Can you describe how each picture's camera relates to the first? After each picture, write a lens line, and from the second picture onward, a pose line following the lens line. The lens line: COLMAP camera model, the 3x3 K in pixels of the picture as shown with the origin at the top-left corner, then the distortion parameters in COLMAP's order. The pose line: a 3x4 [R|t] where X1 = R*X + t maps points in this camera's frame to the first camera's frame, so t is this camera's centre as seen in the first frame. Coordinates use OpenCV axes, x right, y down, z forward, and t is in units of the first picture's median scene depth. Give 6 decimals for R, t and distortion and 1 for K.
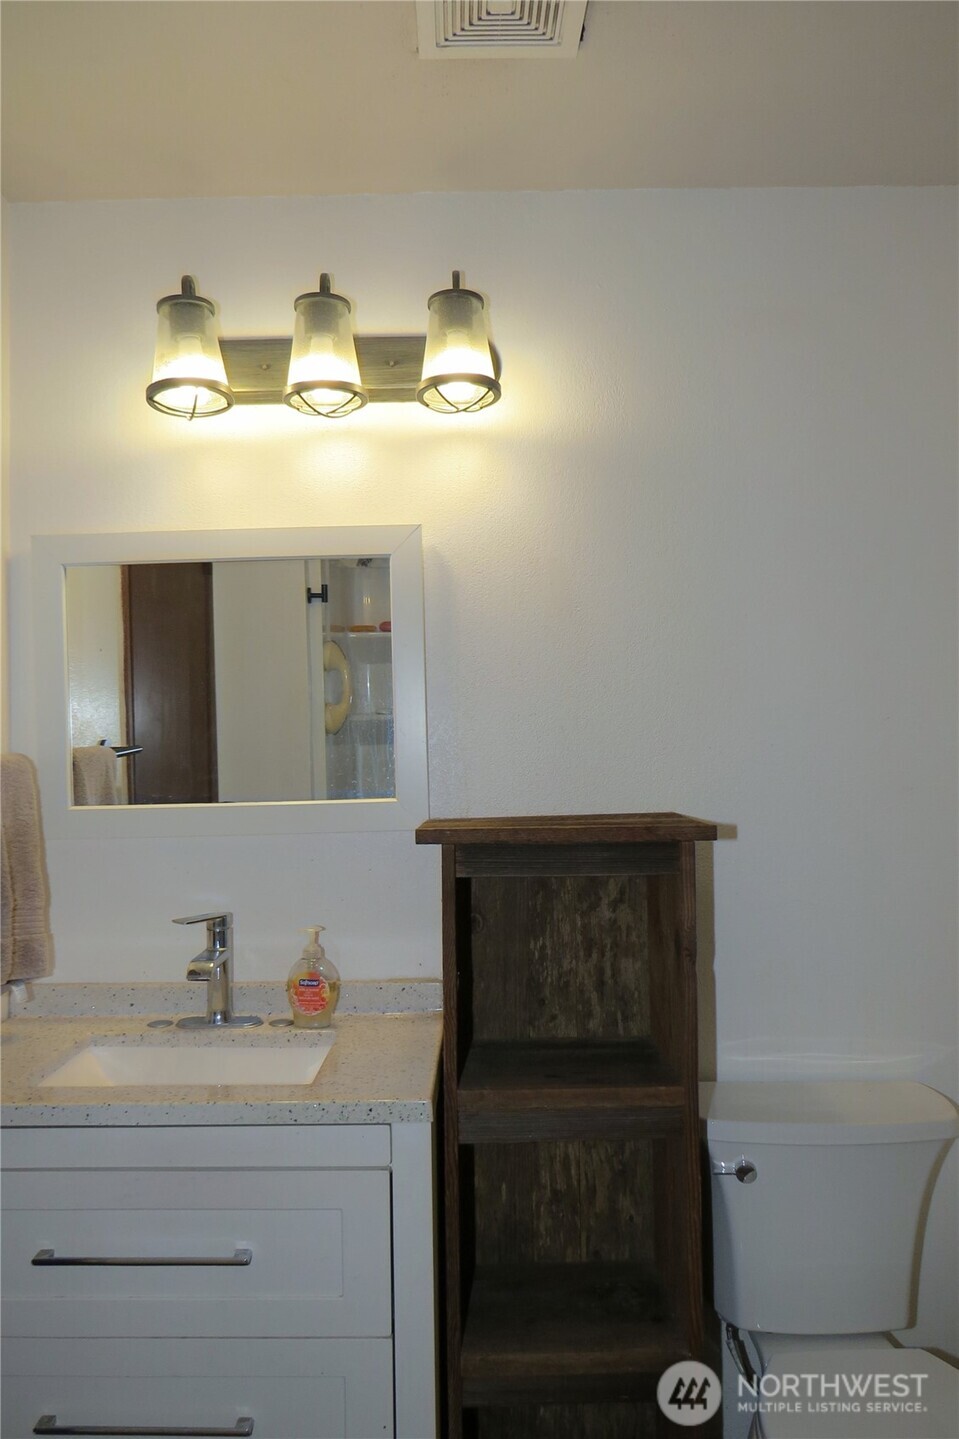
lens RADIAL K [[1053.9, 0, 478.6], [0, 1053.9, 725.0], [0, 0, 1]] dist [-0.011852, 0.003463]
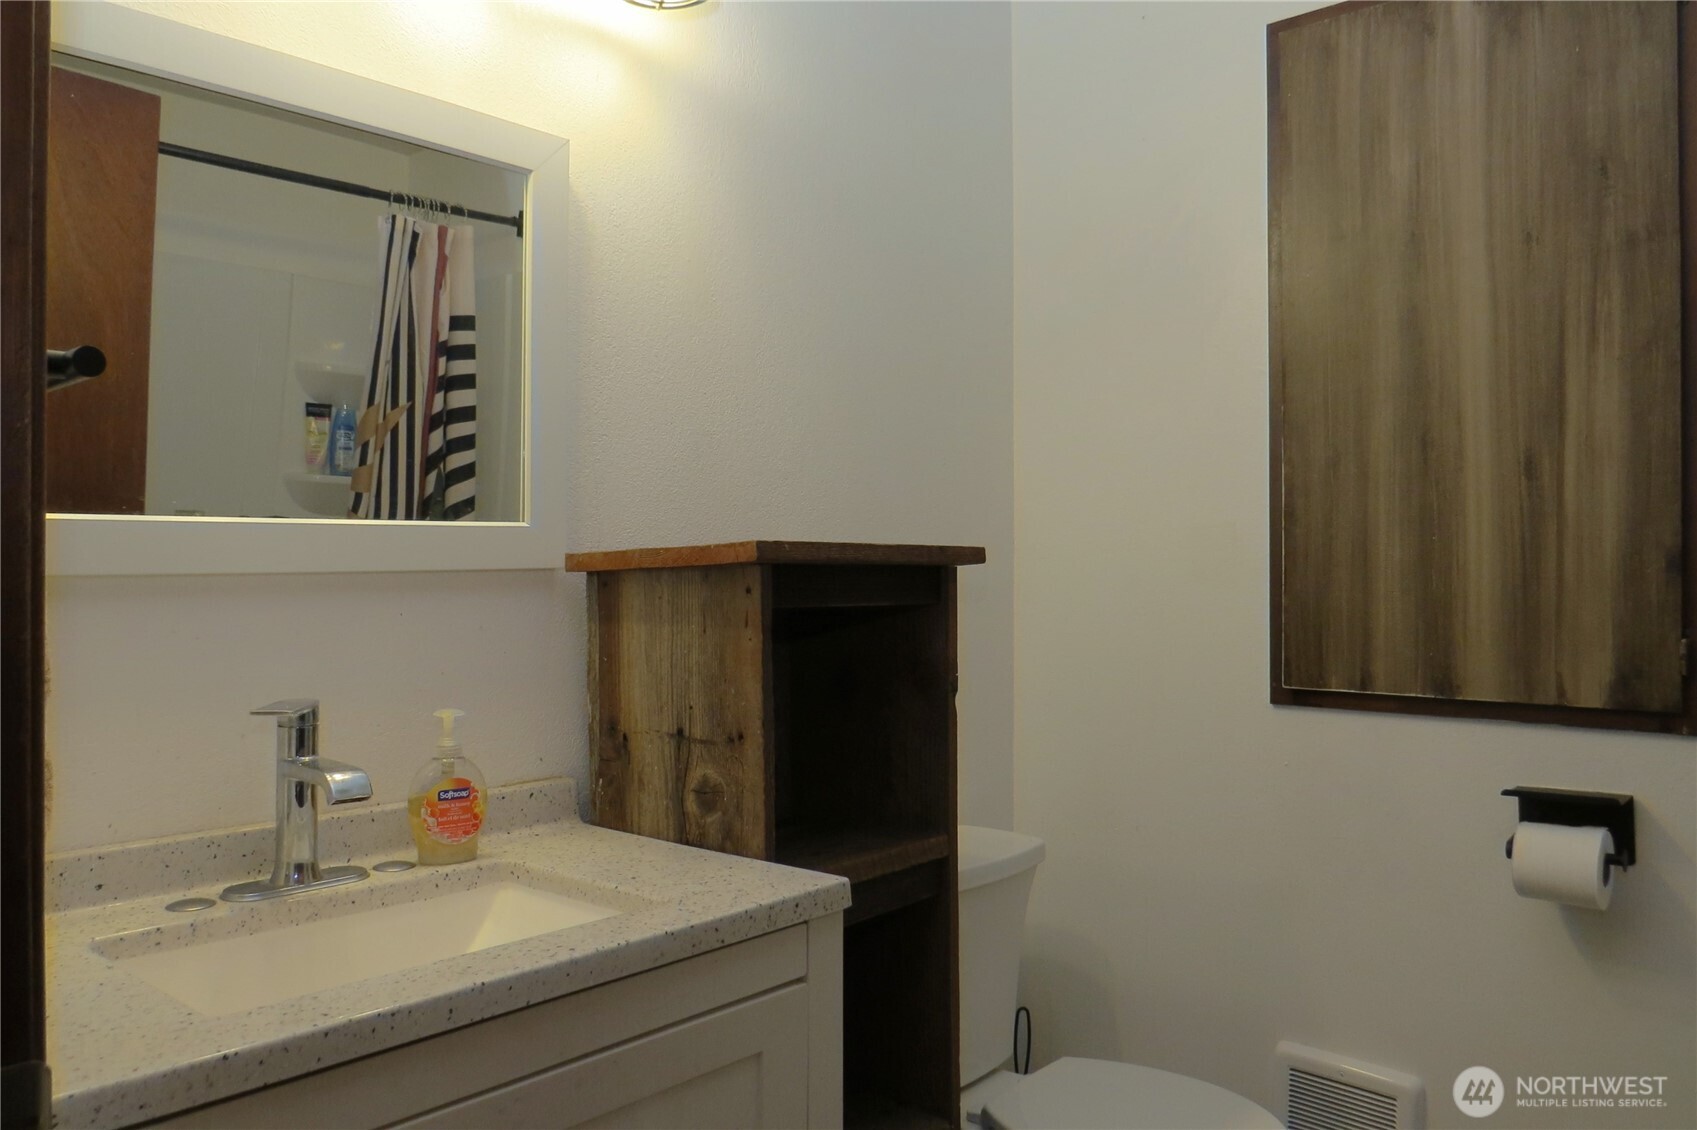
lens RADIAL K [[1242.9, 0, 846.8], [0, 1242.9, 560.4], [0, 0, 1]] dist [-0.011852, 0.003463]
pose [[0.663888, 0.014901, 0.747683, -0.578309], [-0.020548, 0.999787, -0.001680, 0.096034], [-0.747549, -0.014248, 0.664053, 0.308509]]
